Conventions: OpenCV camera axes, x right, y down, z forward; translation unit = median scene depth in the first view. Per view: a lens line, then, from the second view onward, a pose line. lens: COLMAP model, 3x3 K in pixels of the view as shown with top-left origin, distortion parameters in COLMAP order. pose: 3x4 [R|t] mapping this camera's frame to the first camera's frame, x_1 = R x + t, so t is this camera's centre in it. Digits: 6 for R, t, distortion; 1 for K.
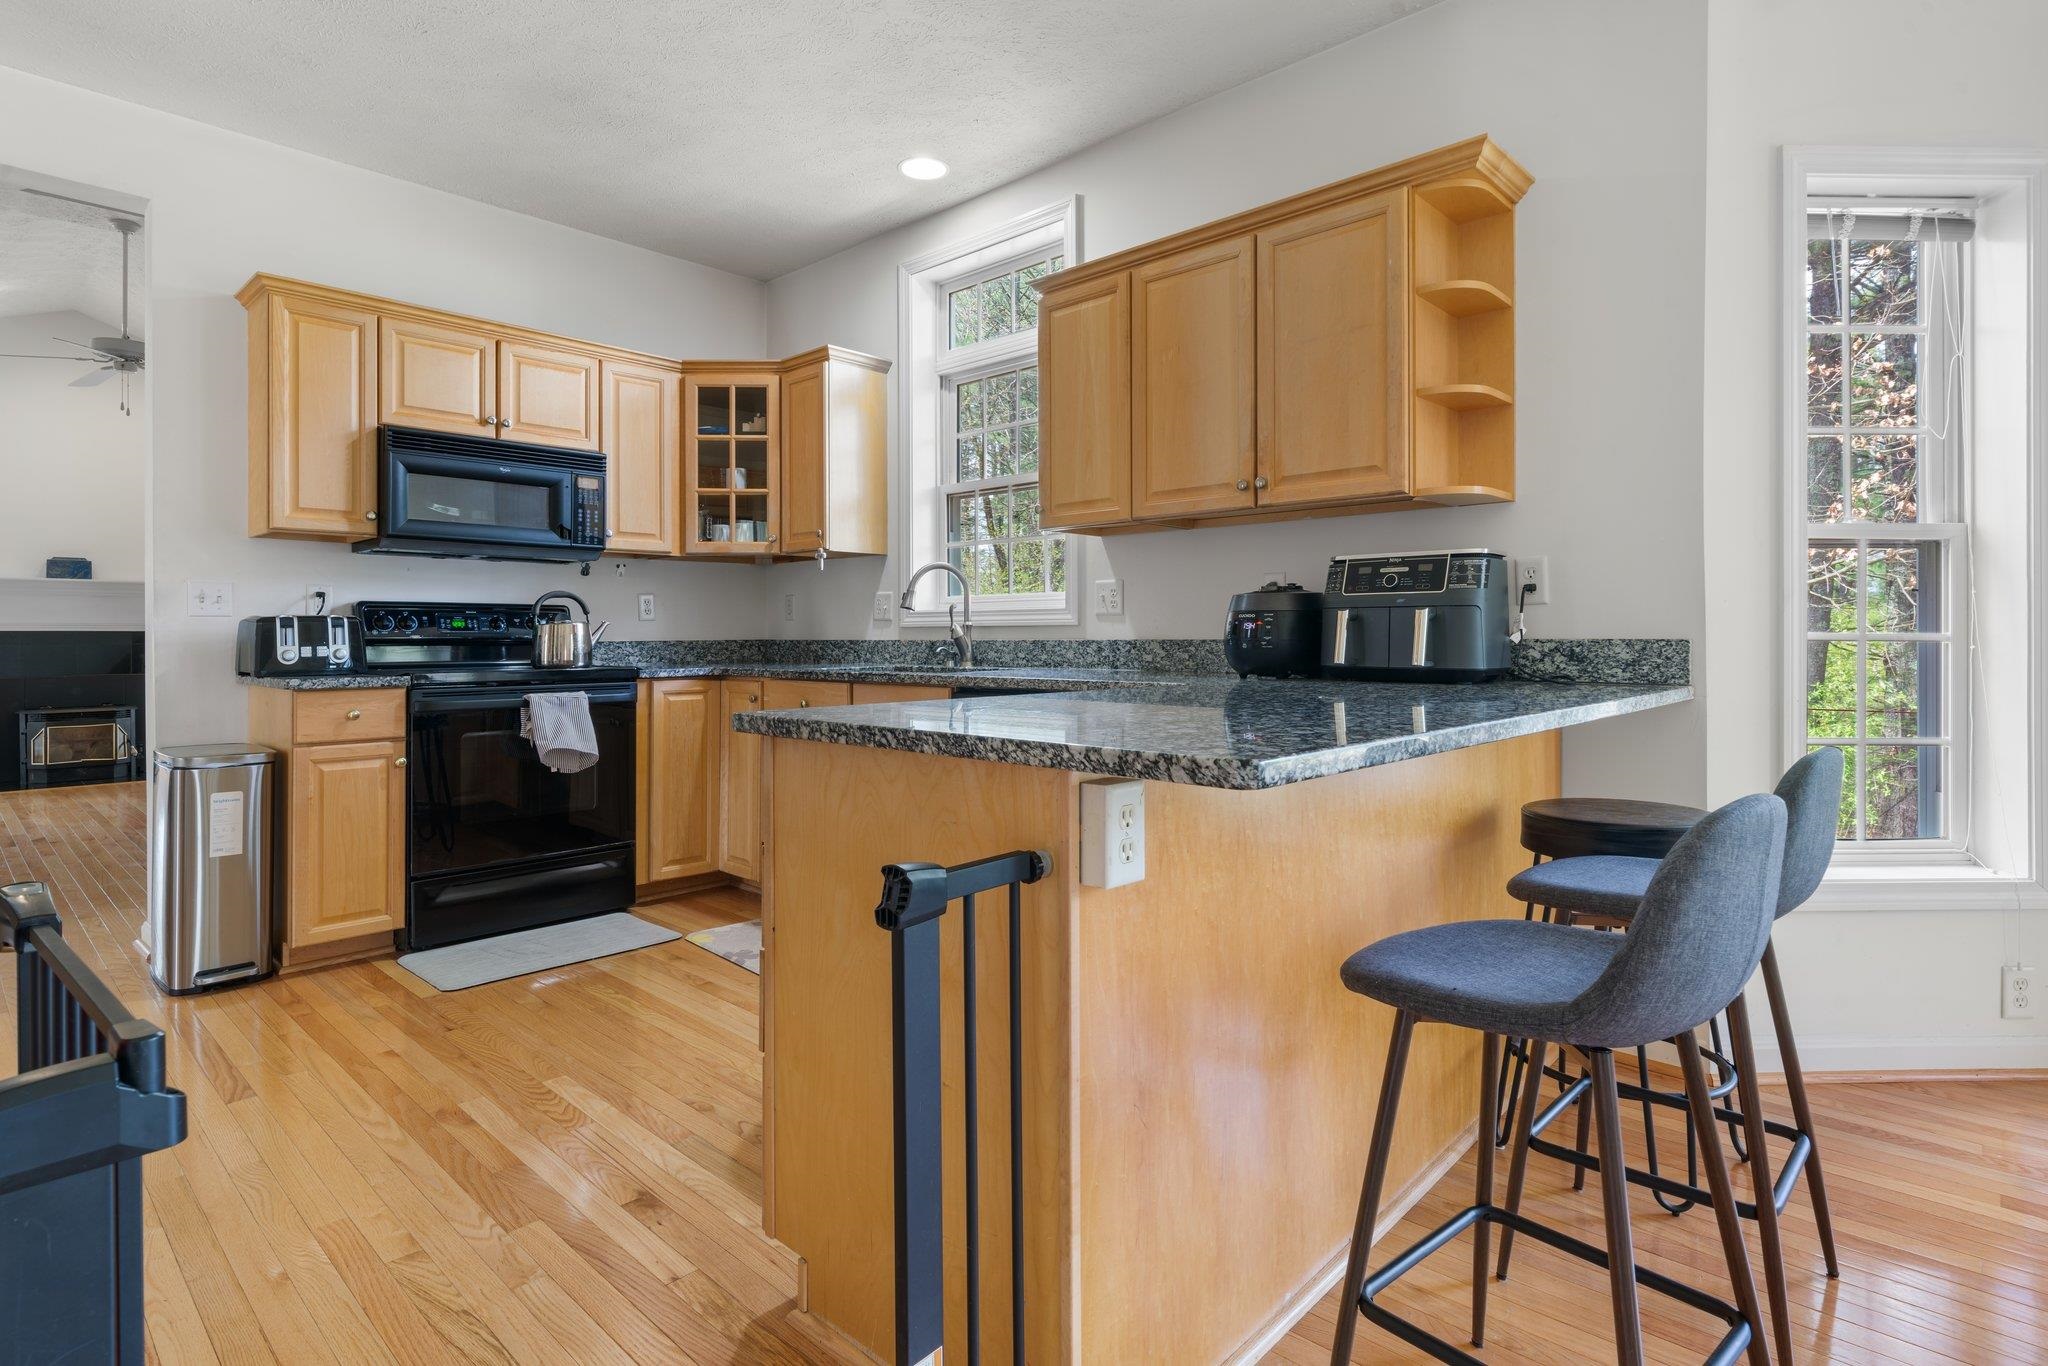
lens RADIAL K [[1056.6, 0, 1023.8], [0, 1056.6, 636.4], [0, 0, 1]] dist [0.002858, 0.001156]
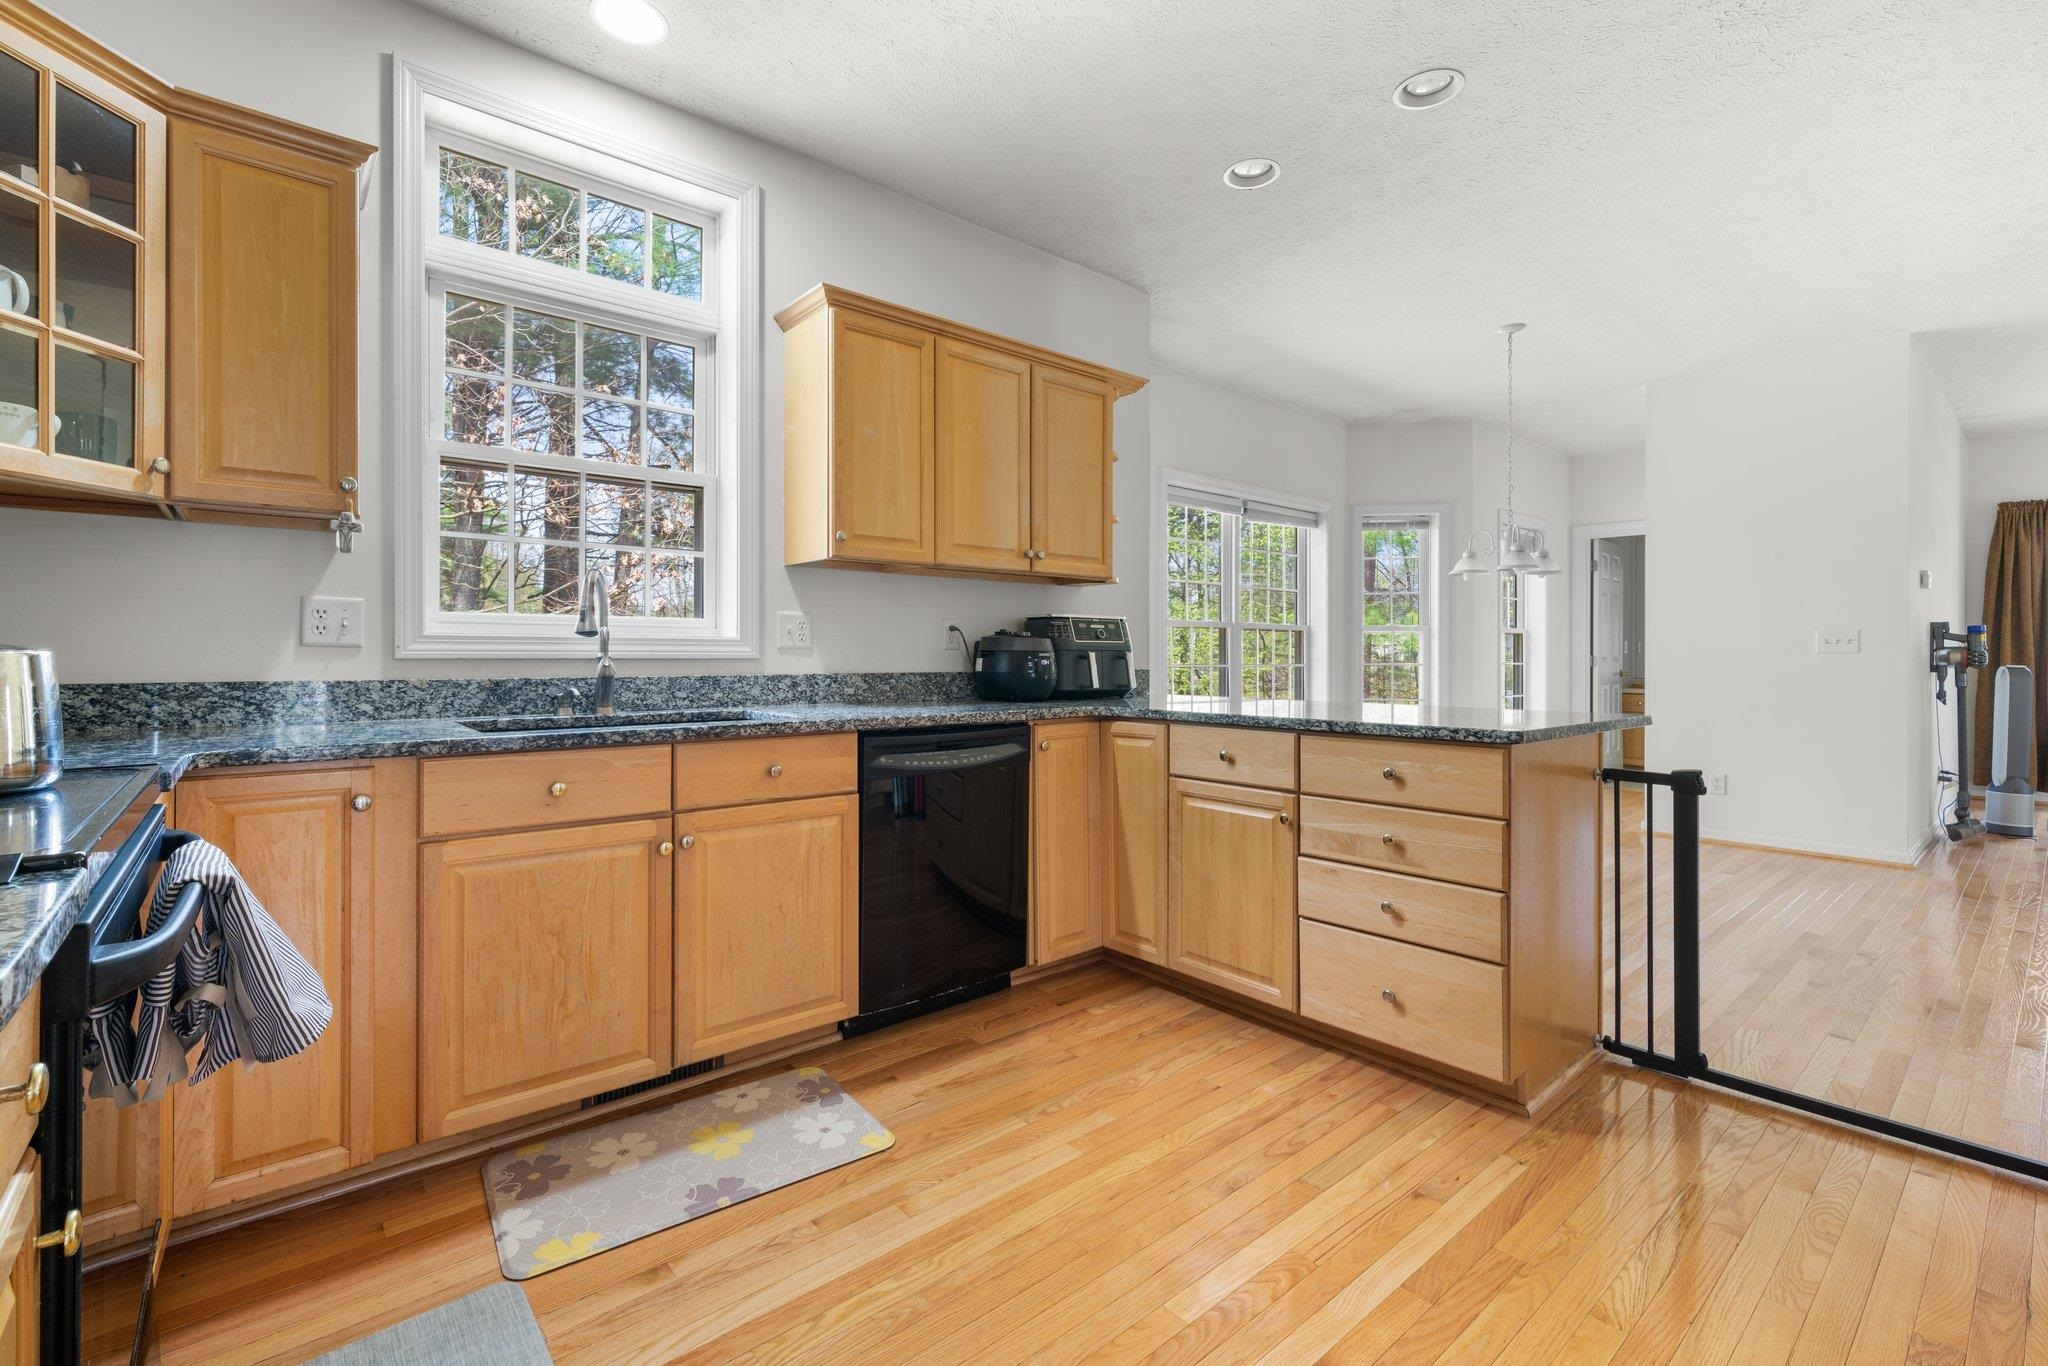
lens RADIAL K [[907.2, 0, 1016.9], [0, 907.2, 664.1], [0, 0, 1]] dist [0.002390, 0.000375]
pose [[0.103439, -0.004497, 0.994626, -0.770920], [-0.000577, 0.999989, 0.004582, -0.010610], [-0.994636, -0.001047, 0.103436, 0.764863]]
